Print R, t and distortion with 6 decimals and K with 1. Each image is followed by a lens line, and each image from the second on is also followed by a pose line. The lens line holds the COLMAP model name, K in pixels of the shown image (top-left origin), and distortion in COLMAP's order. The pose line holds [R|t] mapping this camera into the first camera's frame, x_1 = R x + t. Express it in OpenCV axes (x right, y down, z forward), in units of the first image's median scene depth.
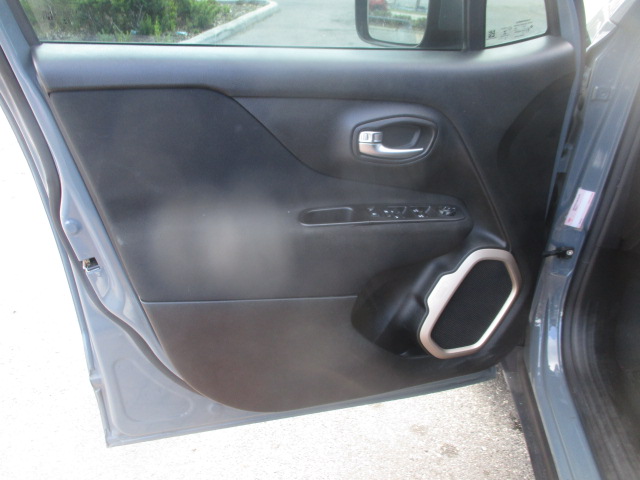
lens RADIAL K [[533.1, 0, 318.8], [0, 533.1, 240.4], [0, 0, 1]] dist [-0.033515, 0.007791]
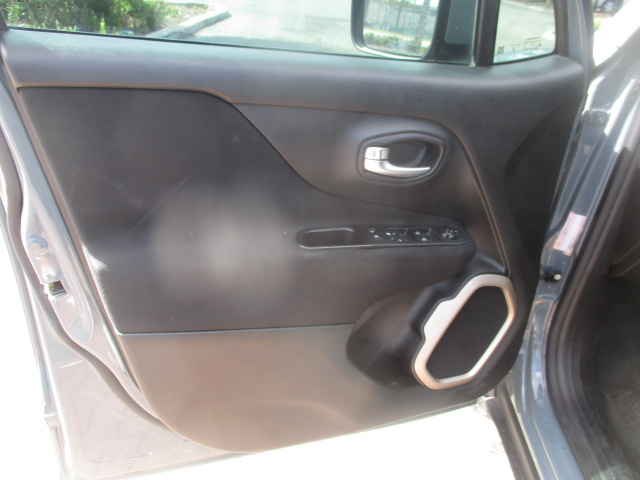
lens RADIAL K [[533.1, 0, 319.2], [0, 533.1, 240.6], [0, 0, 1]] dist [-0.033515, 0.007791]
pose [[0.993868, 0.020837, 0.108595, -0.089274], [-0.019175, 0.999683, -0.016326, -0.024010], [-0.108901, 0.014144, 0.993952, 0.088705]]
